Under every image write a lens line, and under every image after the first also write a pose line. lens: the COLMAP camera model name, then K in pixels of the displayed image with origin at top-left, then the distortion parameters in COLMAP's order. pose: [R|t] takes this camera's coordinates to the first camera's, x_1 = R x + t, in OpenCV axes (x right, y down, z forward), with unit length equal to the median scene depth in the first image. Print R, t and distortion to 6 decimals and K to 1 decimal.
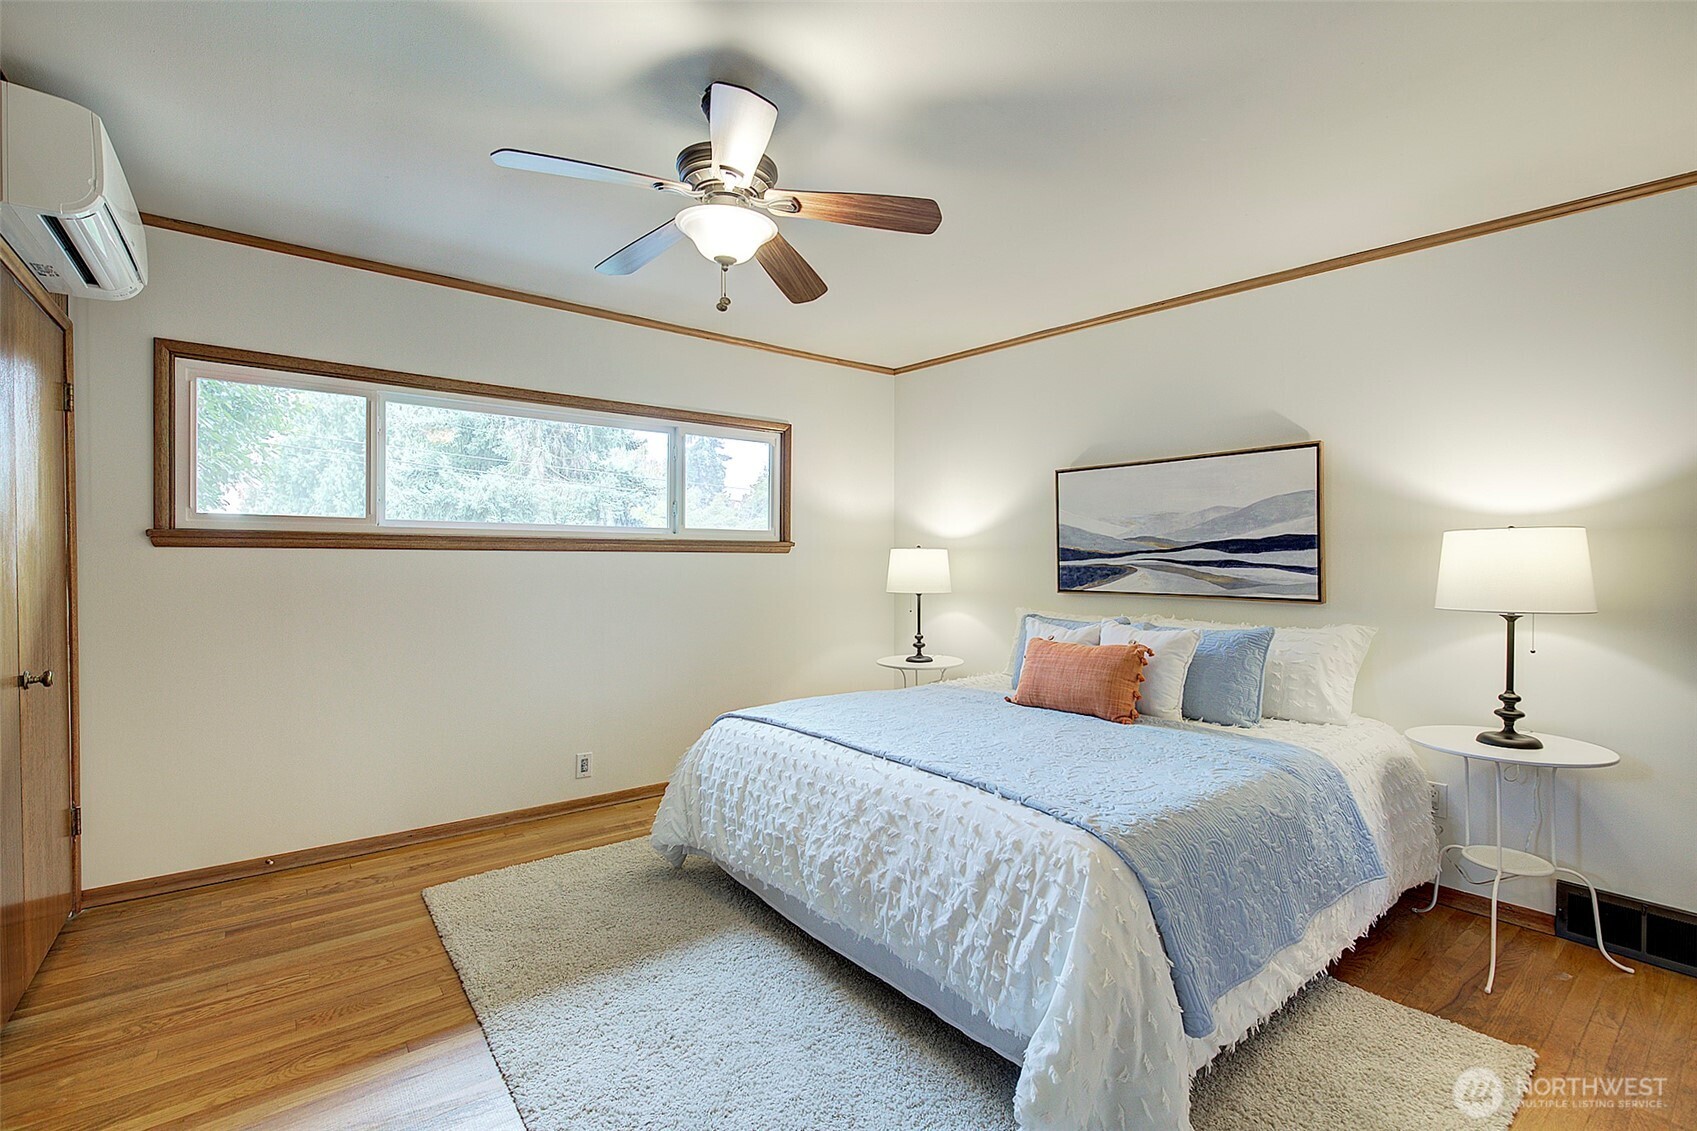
lens RADIAL K [[737.2, 0, 848.5], [0, 737.2, 569.5], [0, 0, 1]] dist [-0.011224, 0.000175]
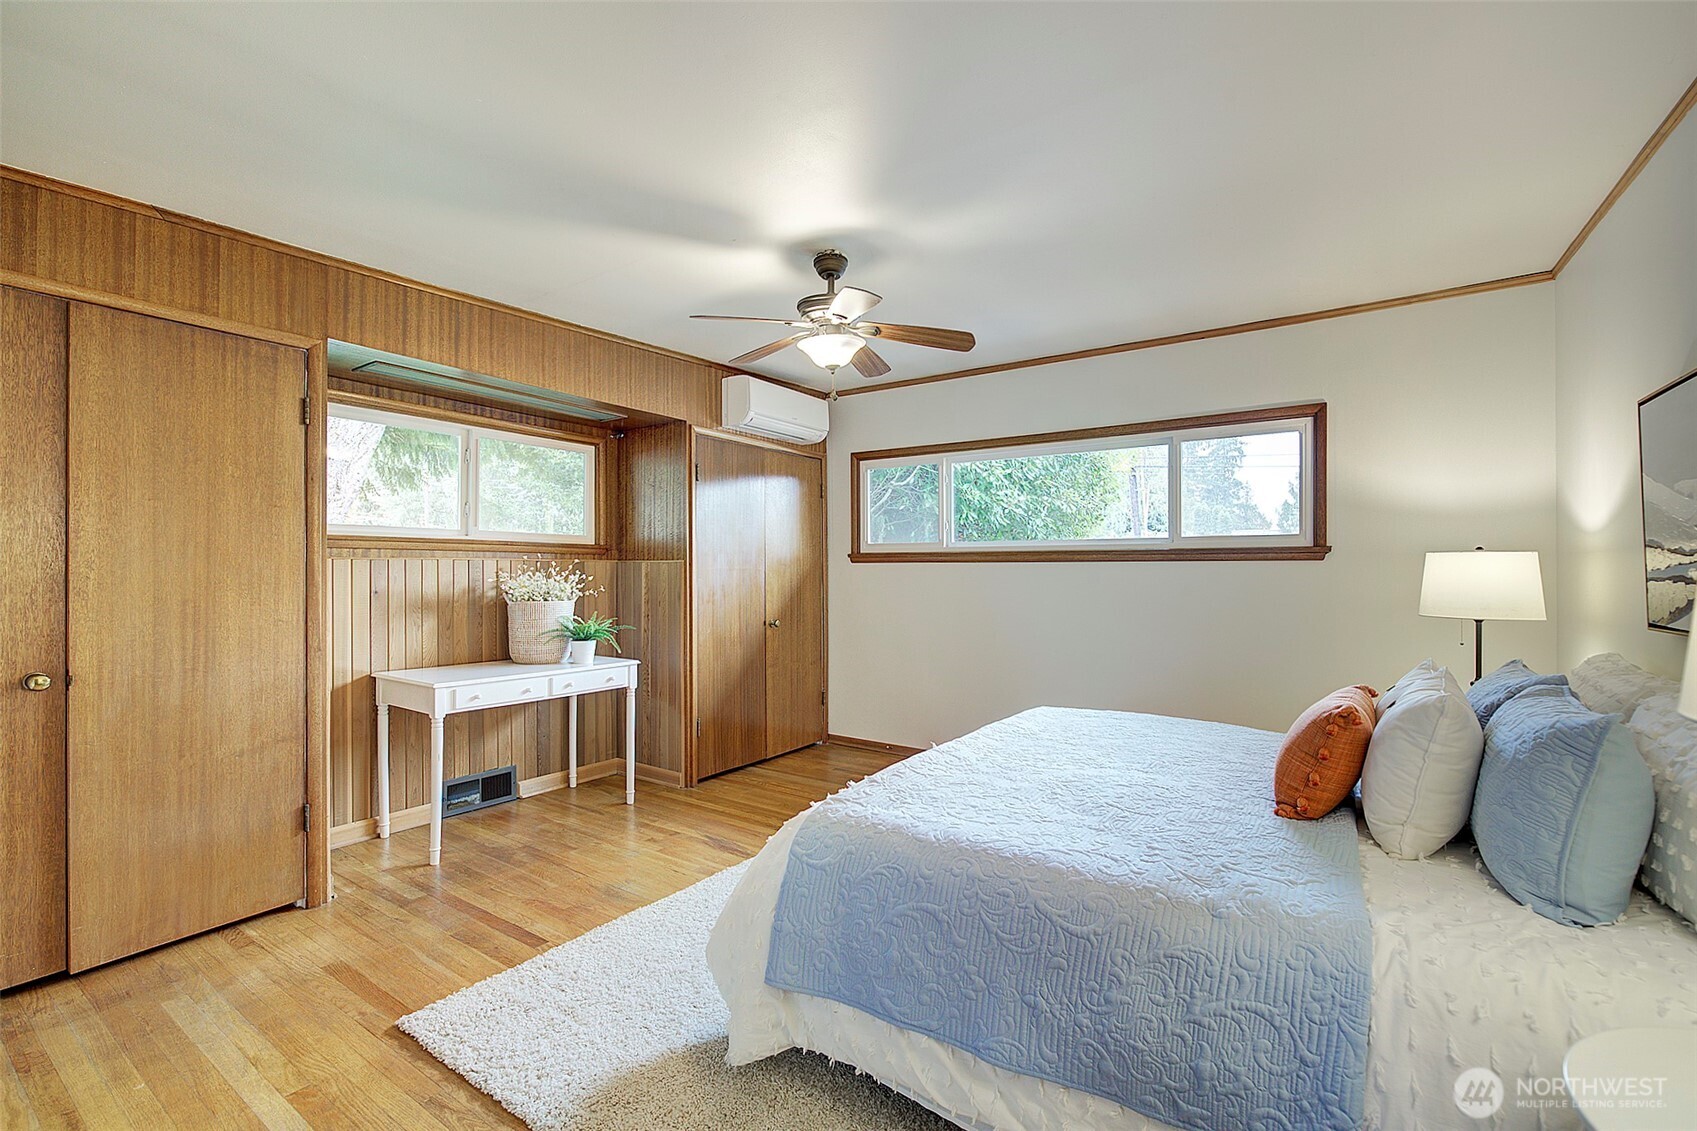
lens RADIAL K [[737.2, 0, 848.5], [0, 737.2, 569.5], [0, 0, 1]] dist [-0.011224, 0.000175]
pose [[0.299999, -0.000876, -0.953939, 0.612433], [-0.010161, 0.999940, -0.004114, -0.004061], [0.953885, 0.010928, 0.299972, 0.290200]]
